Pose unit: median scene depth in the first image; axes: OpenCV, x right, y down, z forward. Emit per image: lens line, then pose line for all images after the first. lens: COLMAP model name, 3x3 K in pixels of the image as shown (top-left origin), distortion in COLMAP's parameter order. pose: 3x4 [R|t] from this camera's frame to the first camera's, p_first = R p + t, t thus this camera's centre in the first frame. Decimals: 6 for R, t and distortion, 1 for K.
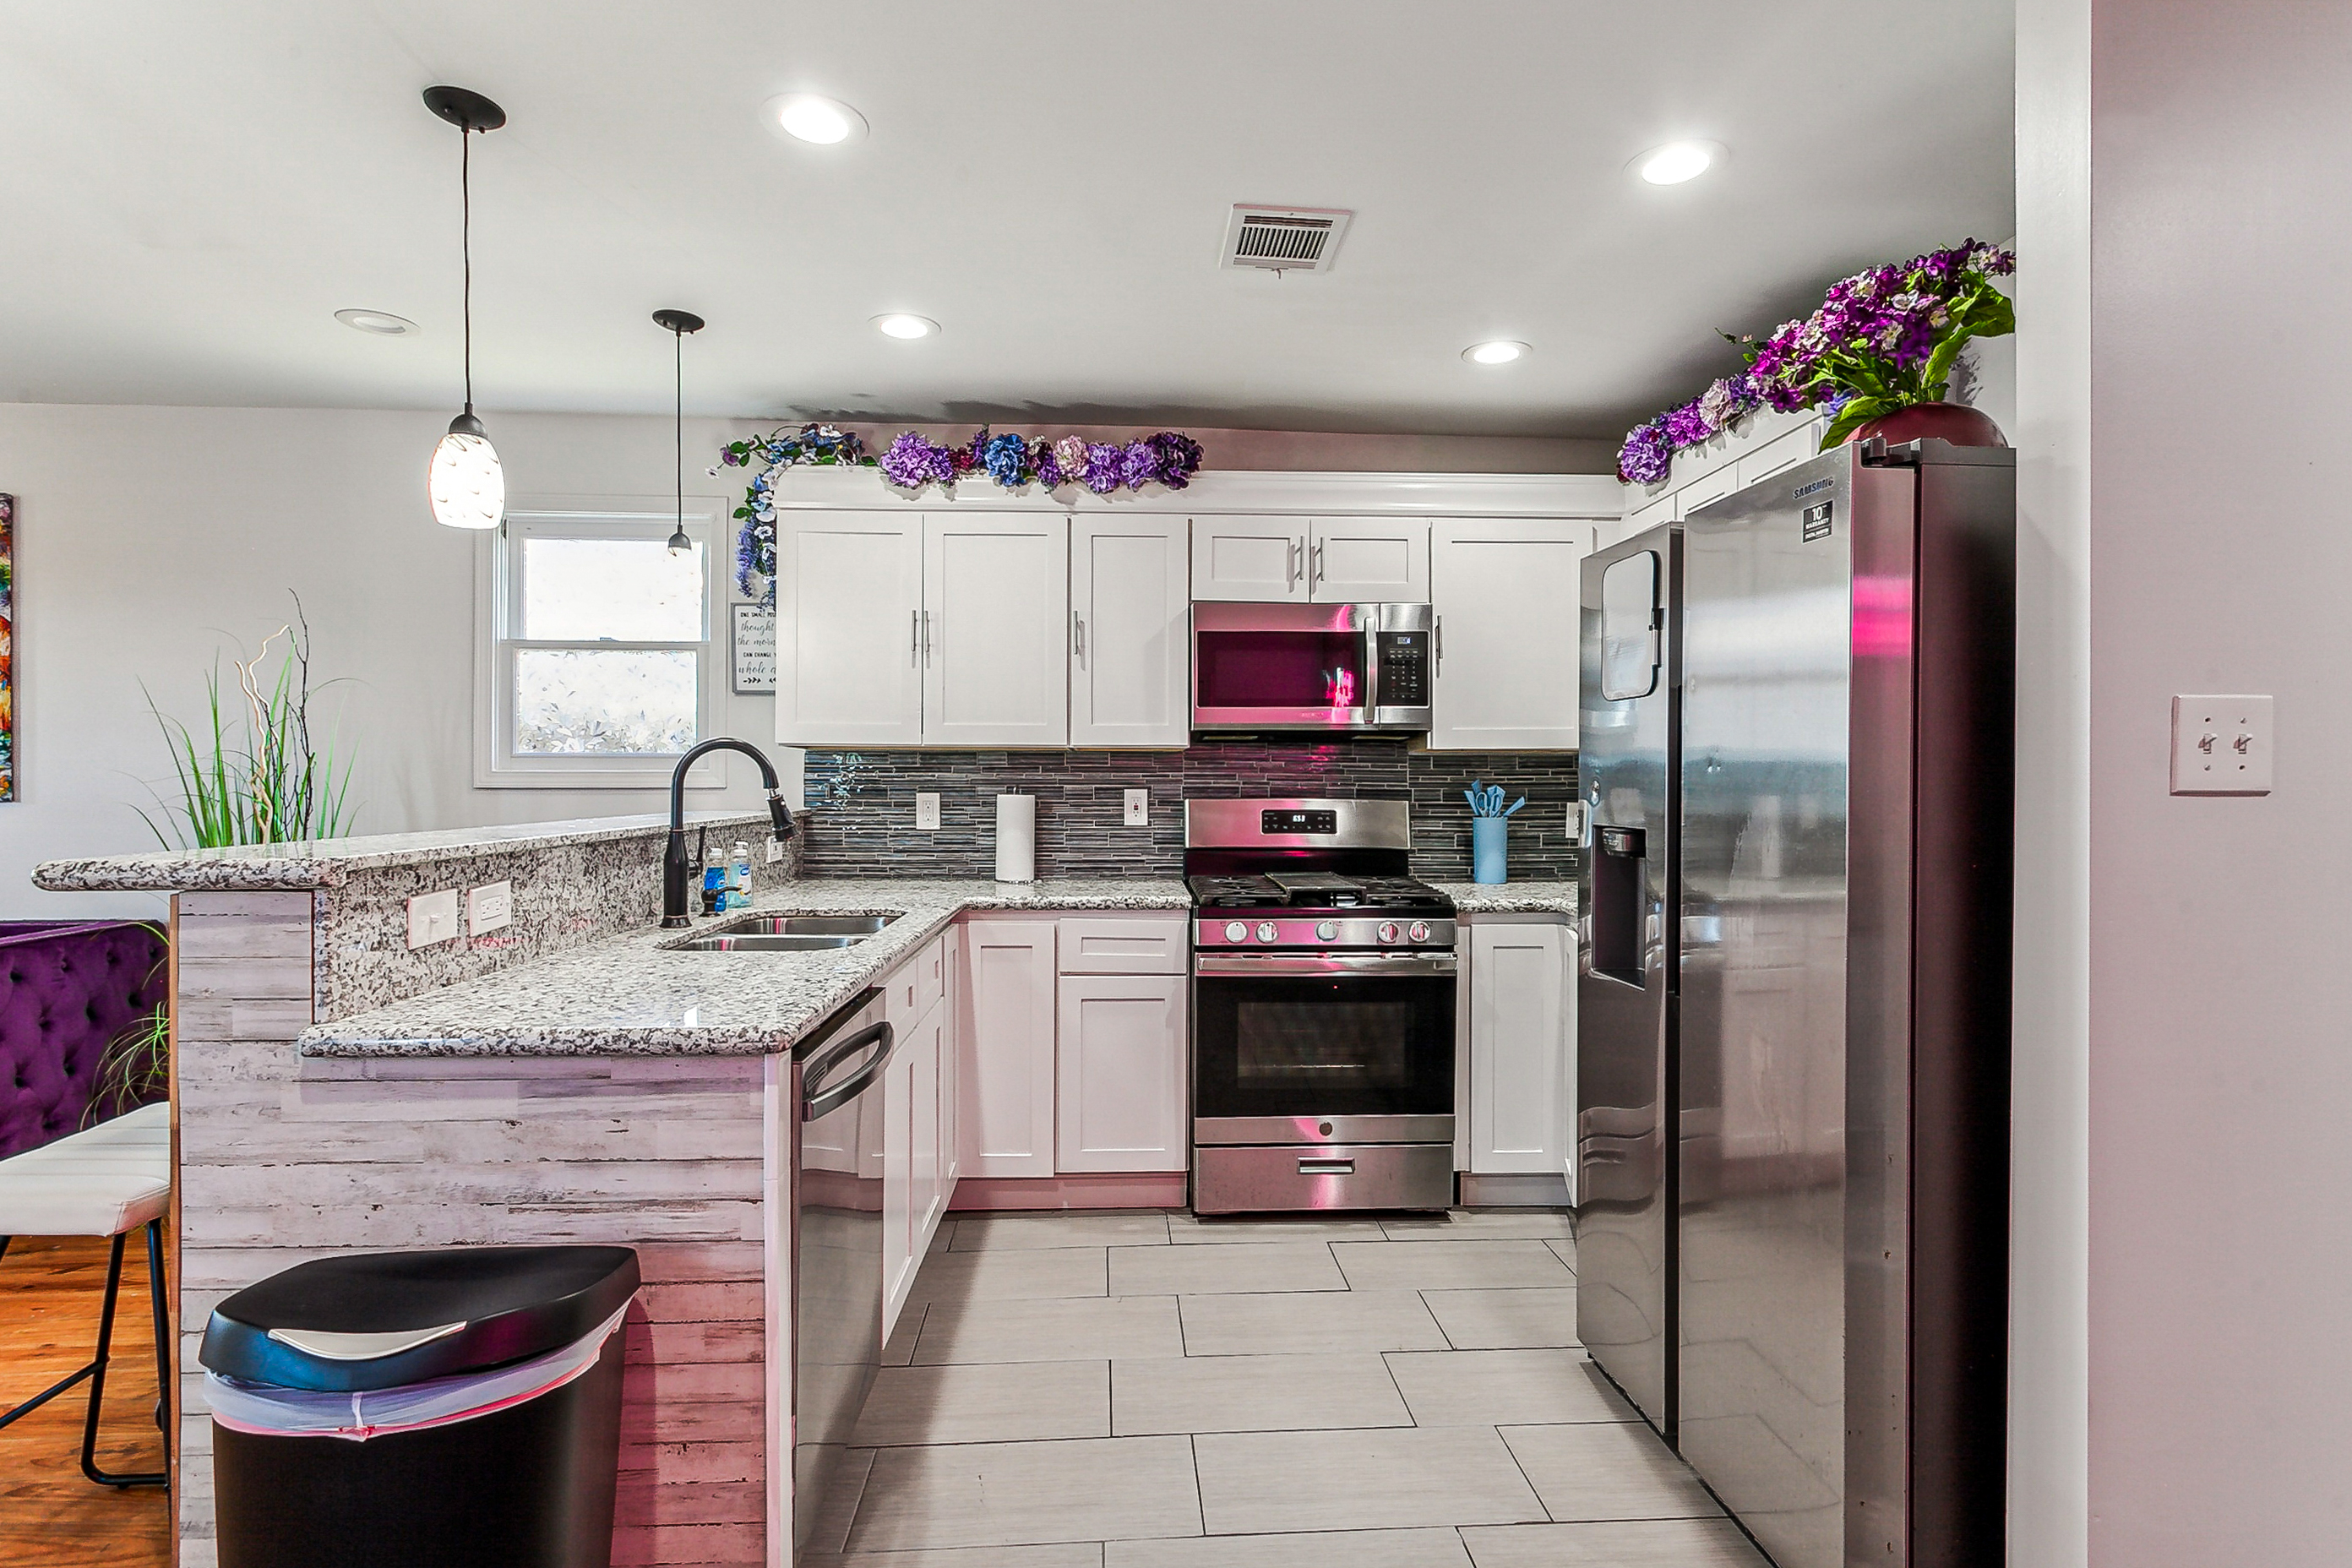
lens RADIAL K [[1157.8, 0, 1176.7], [0, 1157.8, 789.2], [0, 0, 1]] dist [-0.003630, -0.000366]
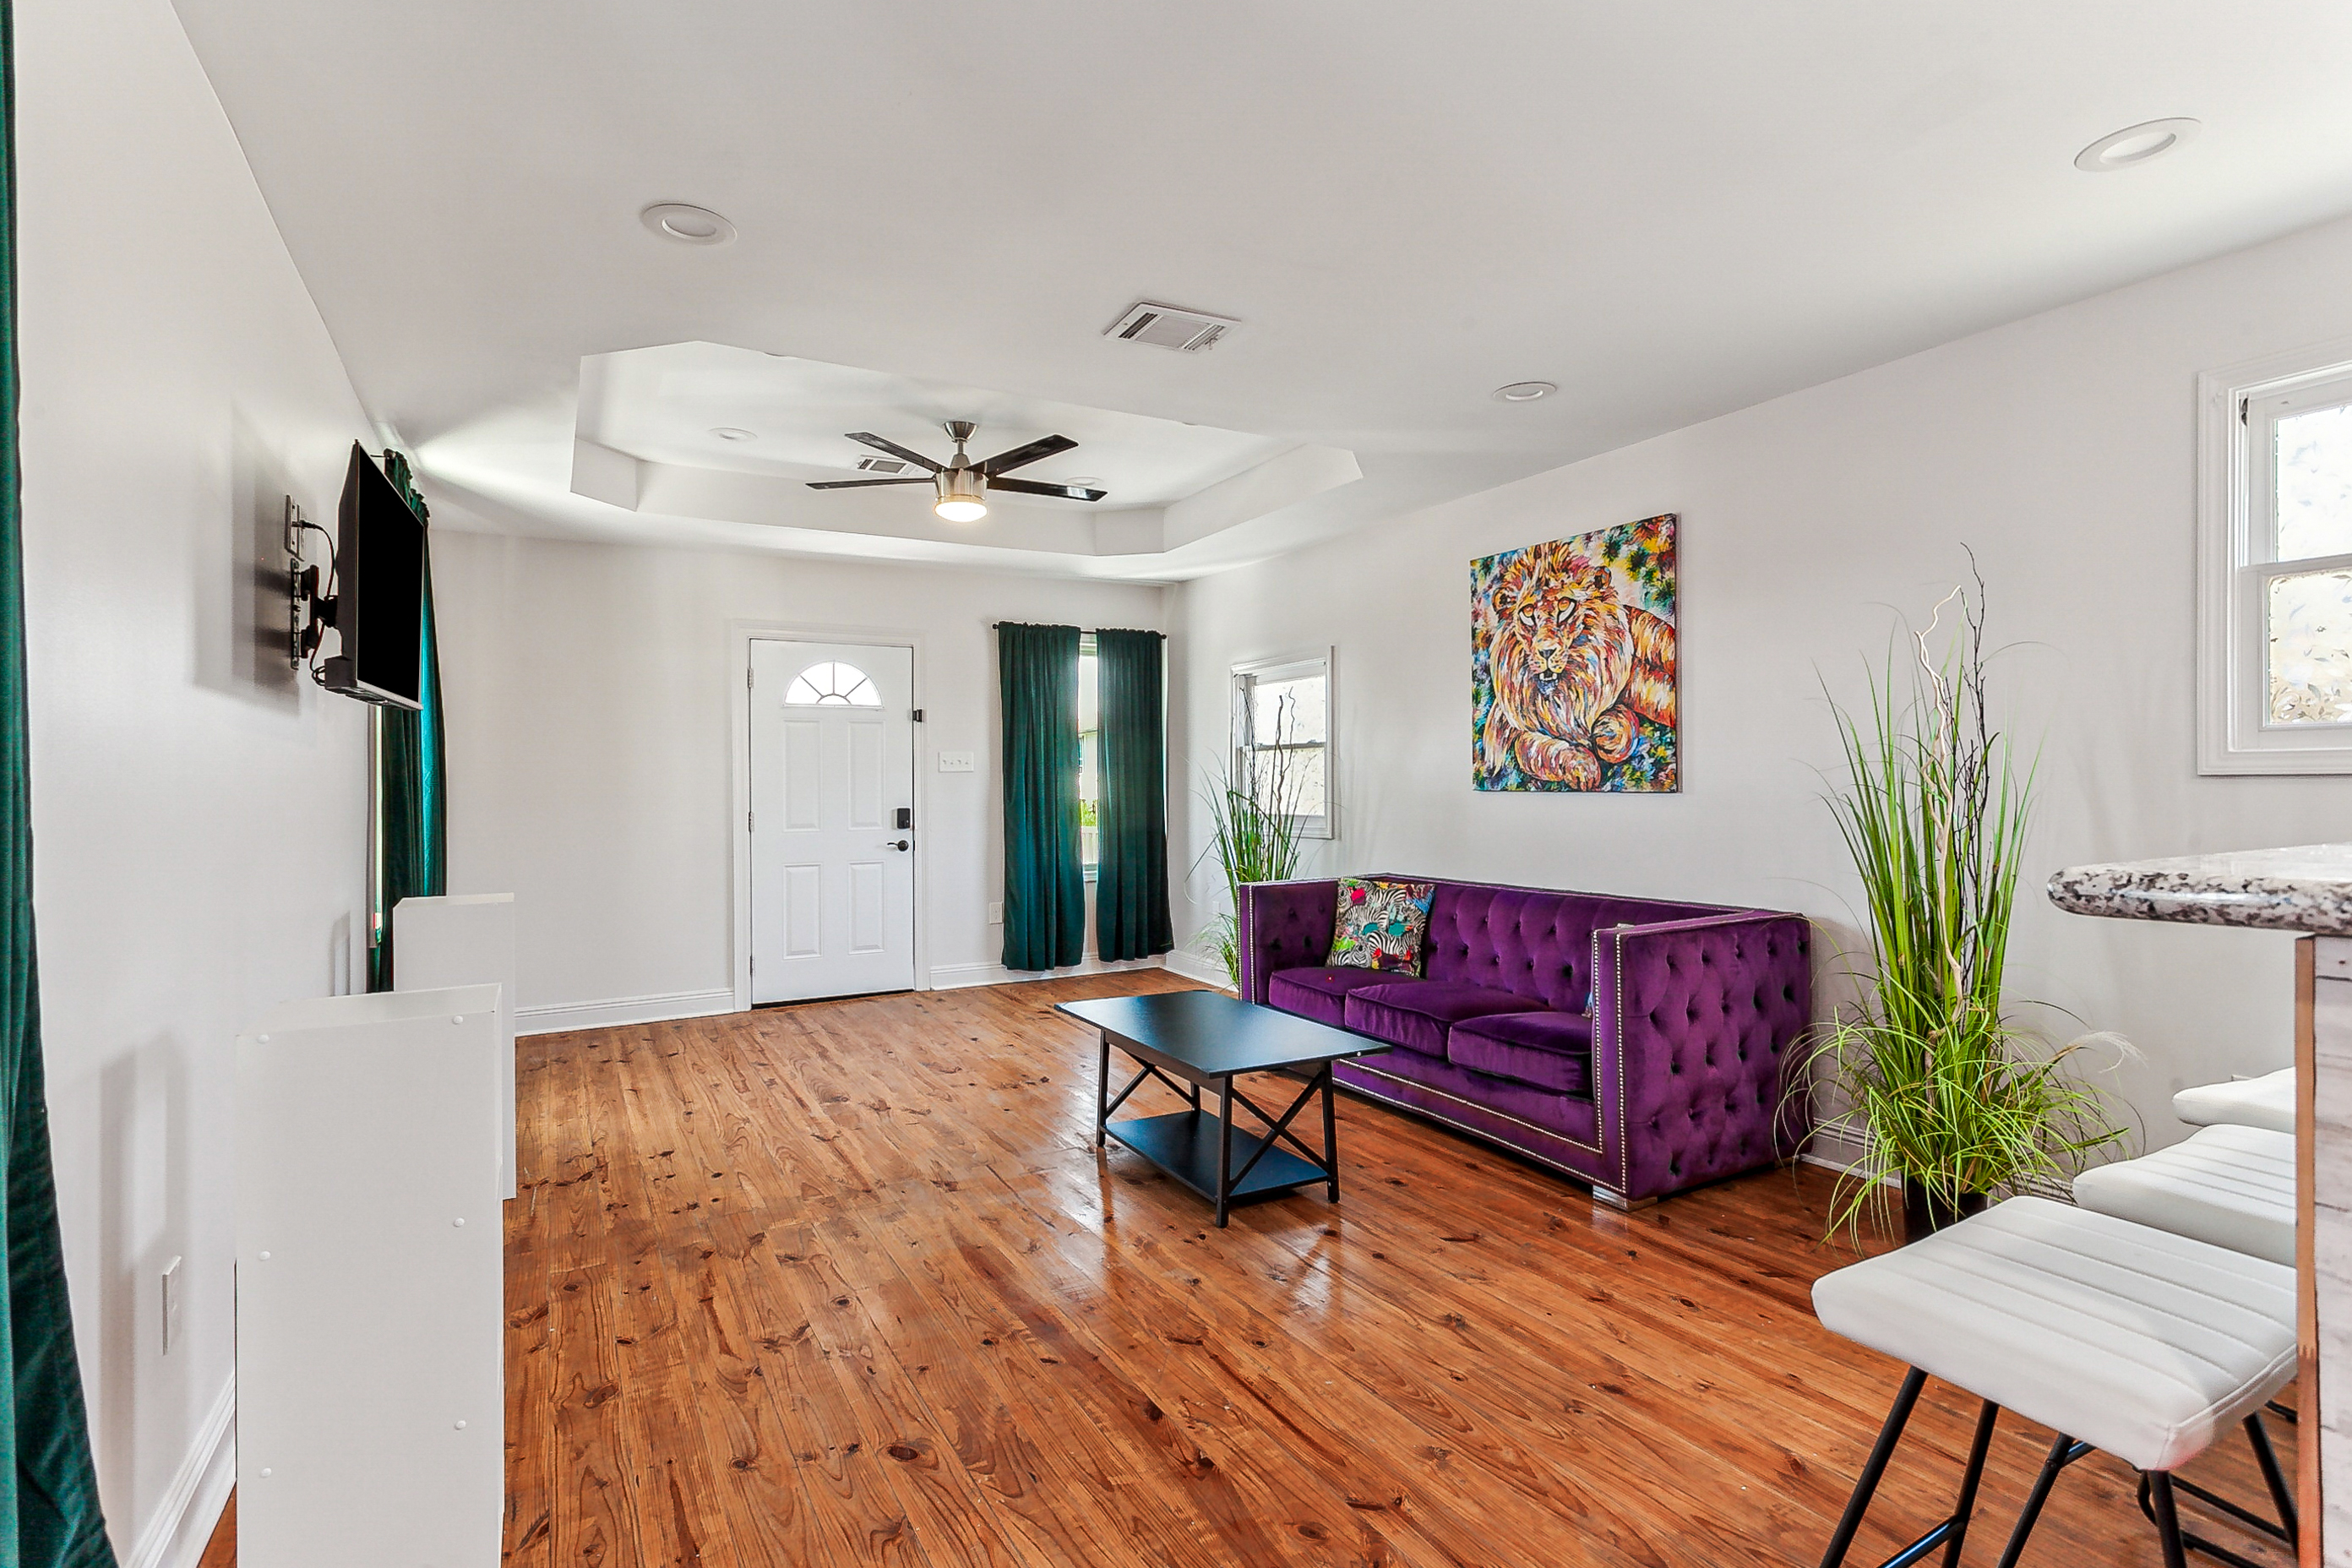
lens RADIAL K [[1157.8, 0, 1170.1], [0, 1157.8, 782.8], [0, 0, 1]] dist [-0.003630, -0.000366]
pose [[0.424765, -0.003368, -0.905297, -0.257130], [-0.000012, 0.999993, -0.003726, 0.007316], [0.905304, 0.001593, 0.424762, 0.112139]]
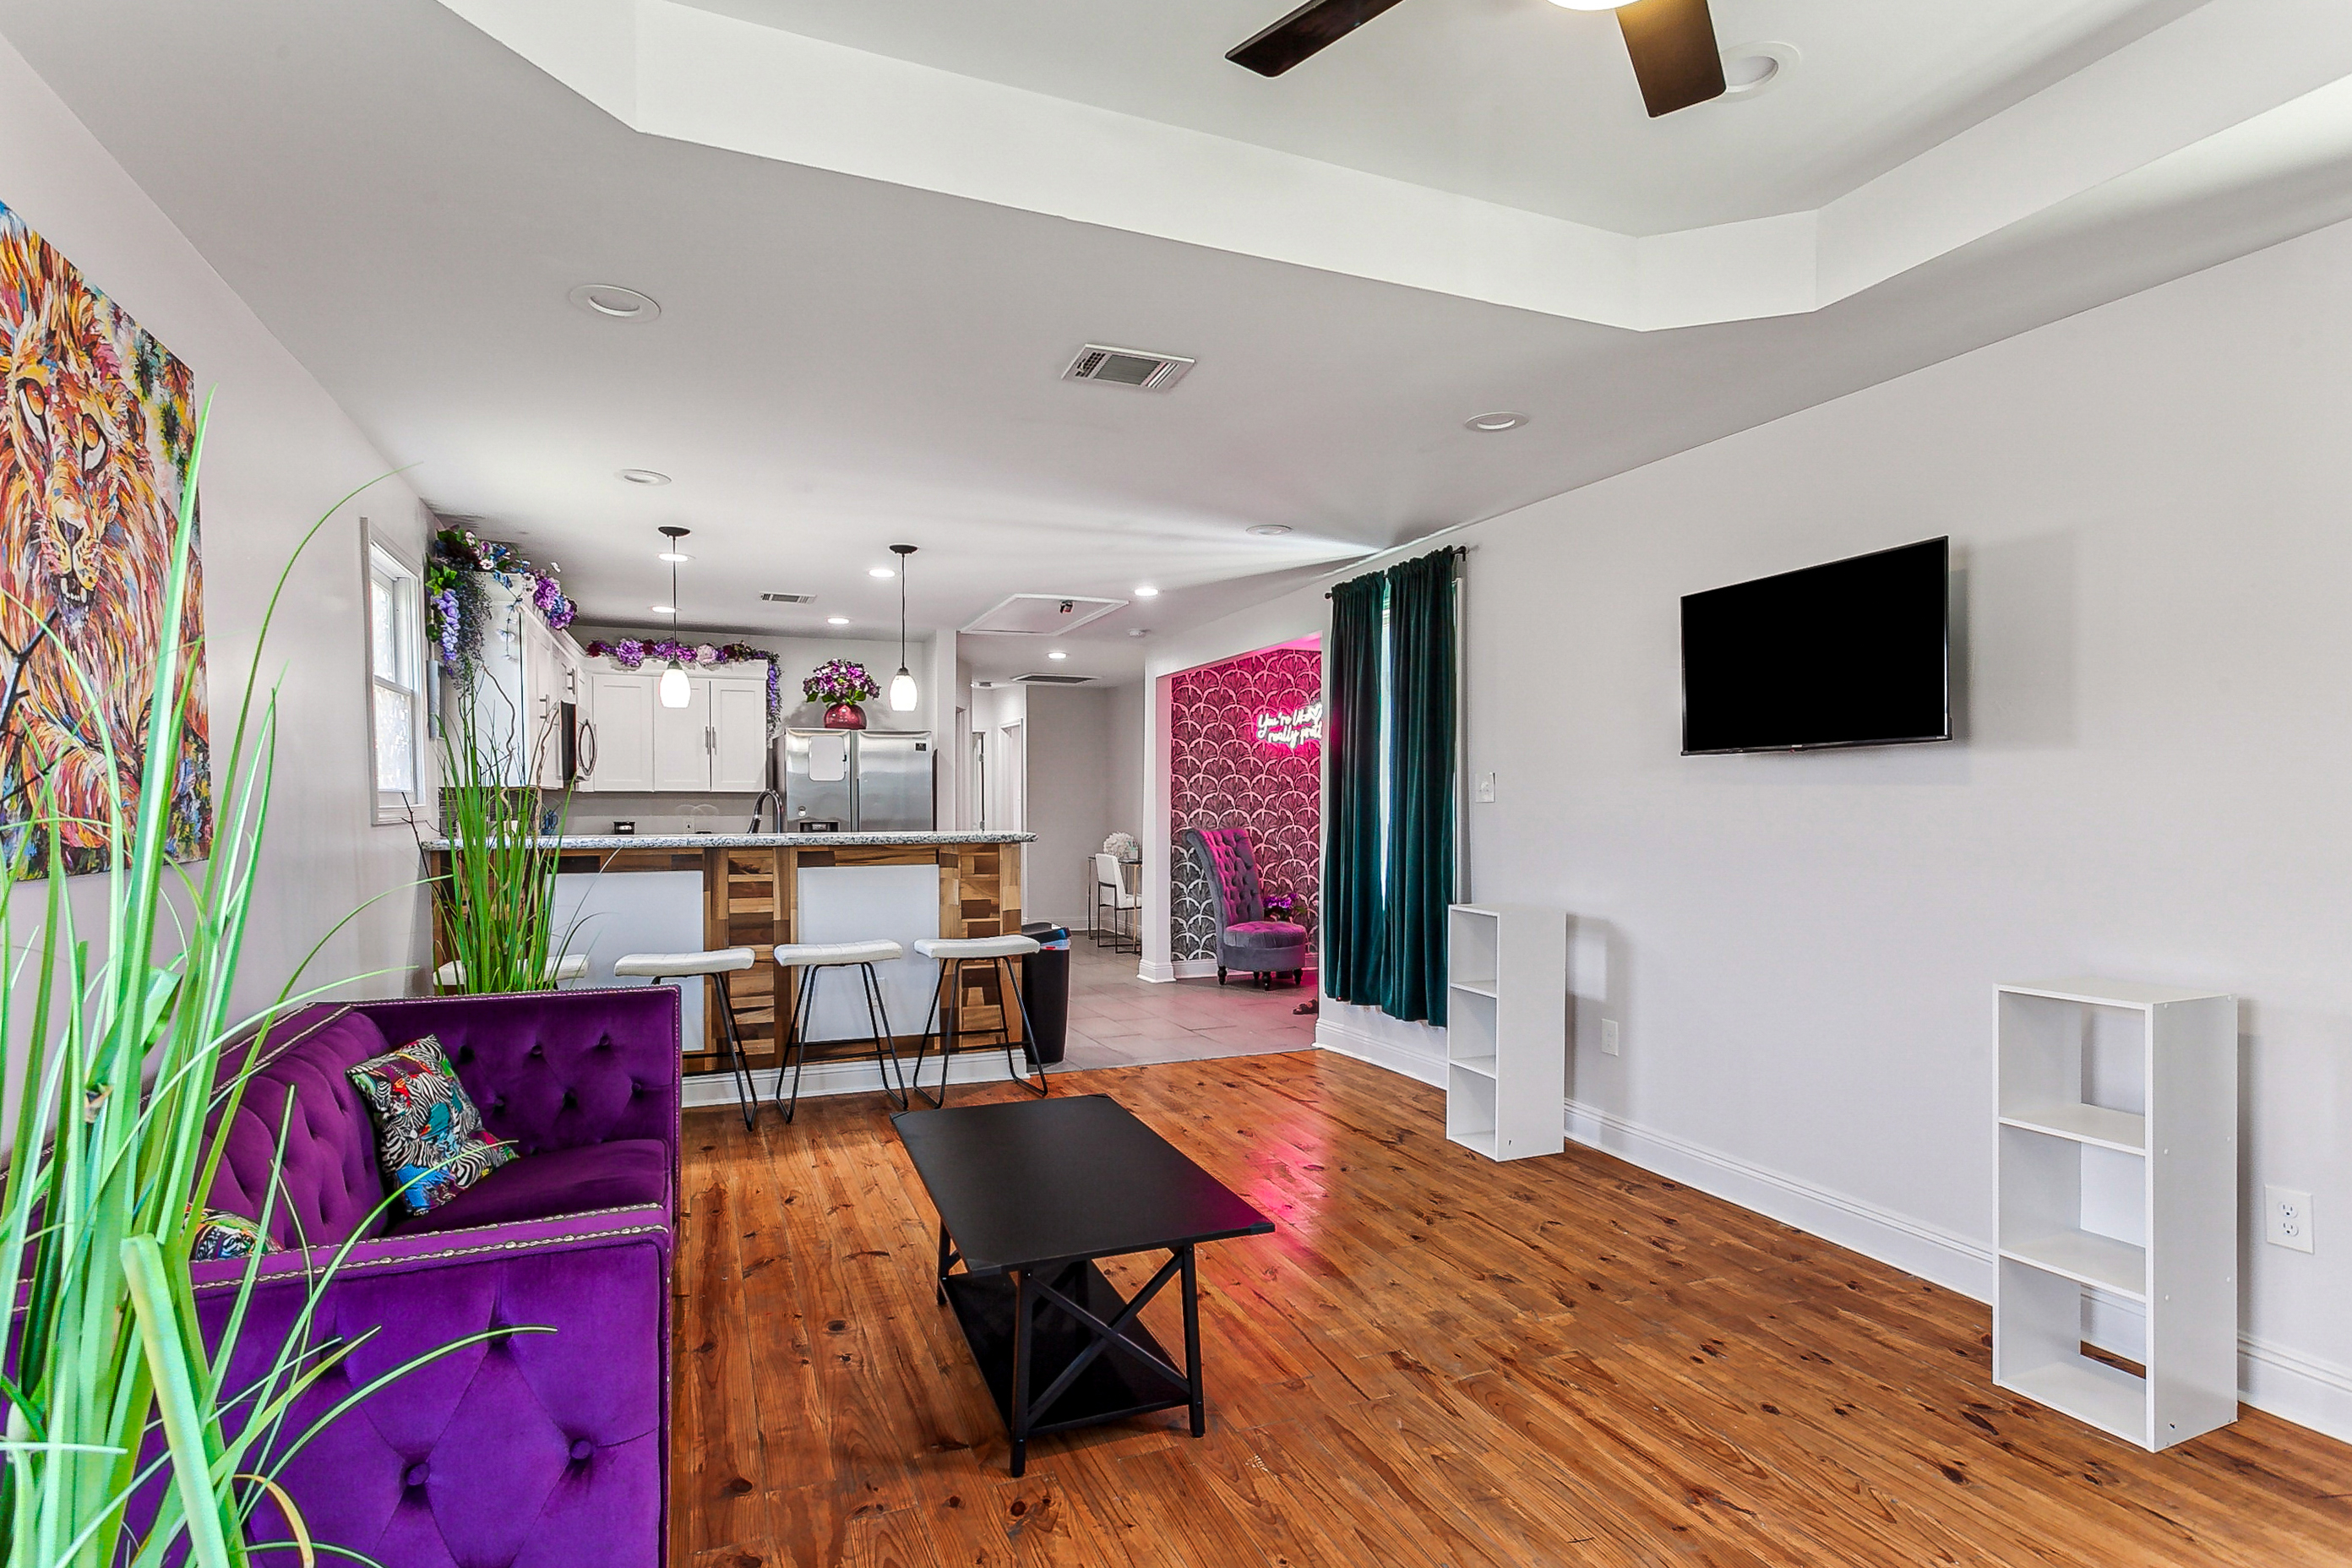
lens RADIAL K [[1157.8, 0, 1173.1], [0, 1157.8, 796.2], [0, 0, 1]] dist [-0.003630, -0.000366]
pose [[-0.321658, 0.003976, 0.946848, -1.991192], [0.011846, 0.999930, -0.000174, -0.019519], [-0.946782, 0.011161, -0.321682, 0.775573]]
